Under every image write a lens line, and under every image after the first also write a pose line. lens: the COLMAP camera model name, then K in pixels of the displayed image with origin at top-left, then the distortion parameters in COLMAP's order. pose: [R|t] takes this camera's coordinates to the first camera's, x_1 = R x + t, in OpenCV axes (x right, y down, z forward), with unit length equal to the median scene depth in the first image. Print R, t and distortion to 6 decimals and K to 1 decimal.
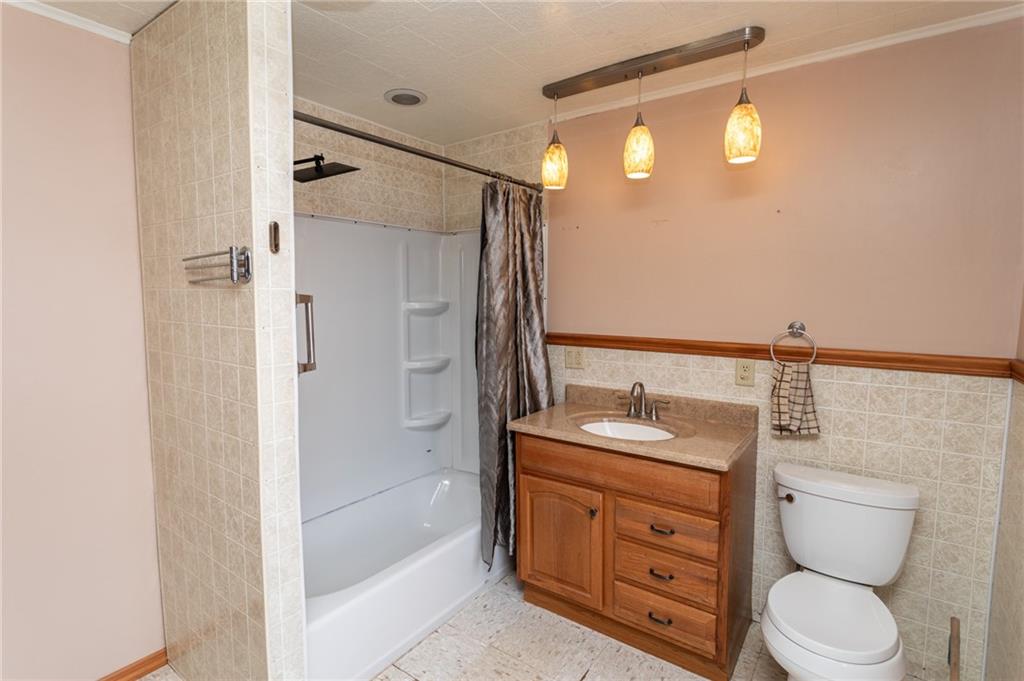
lens RADIAL K [[493.9, 0, 506.9], [0, 493.9, 338.9], [0, 0, 1]] dist [0.002519, 0.000203]
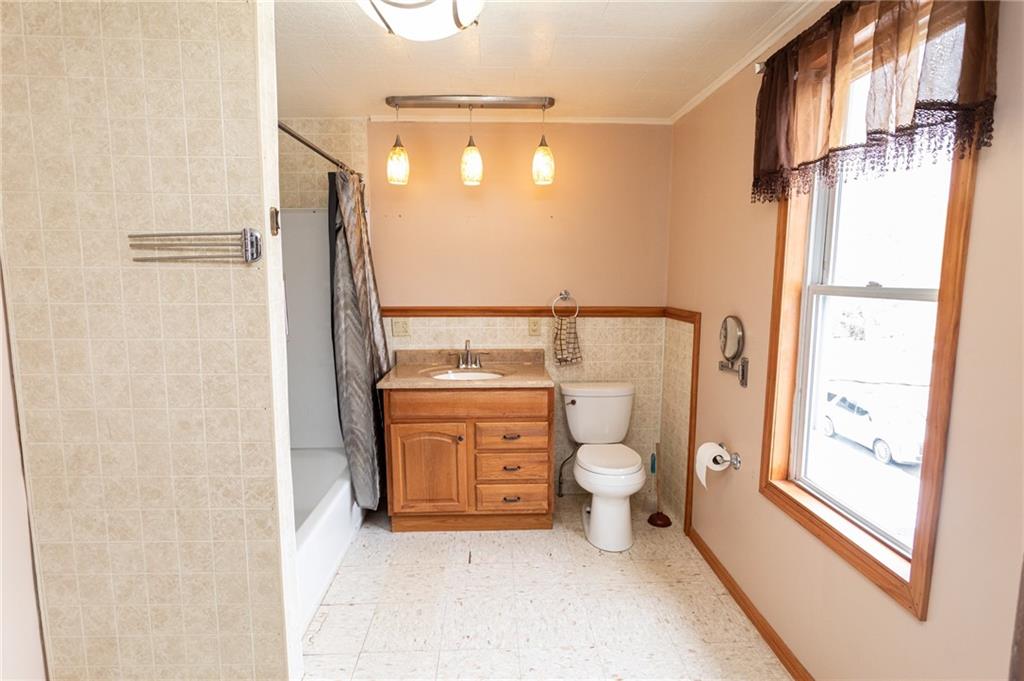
lens RADIAL K [[504.3, 0, 506.5], [0, 504.3, 335.8], [0, 0, 1]] dist [0.002490, 0.000152]
pose [[0.805143, -0.075472, 0.588259, -0.492120], [0.056004, 0.997113, 0.051275, 0.015011], [-0.590431, -0.008339, 0.807045, -0.157988]]
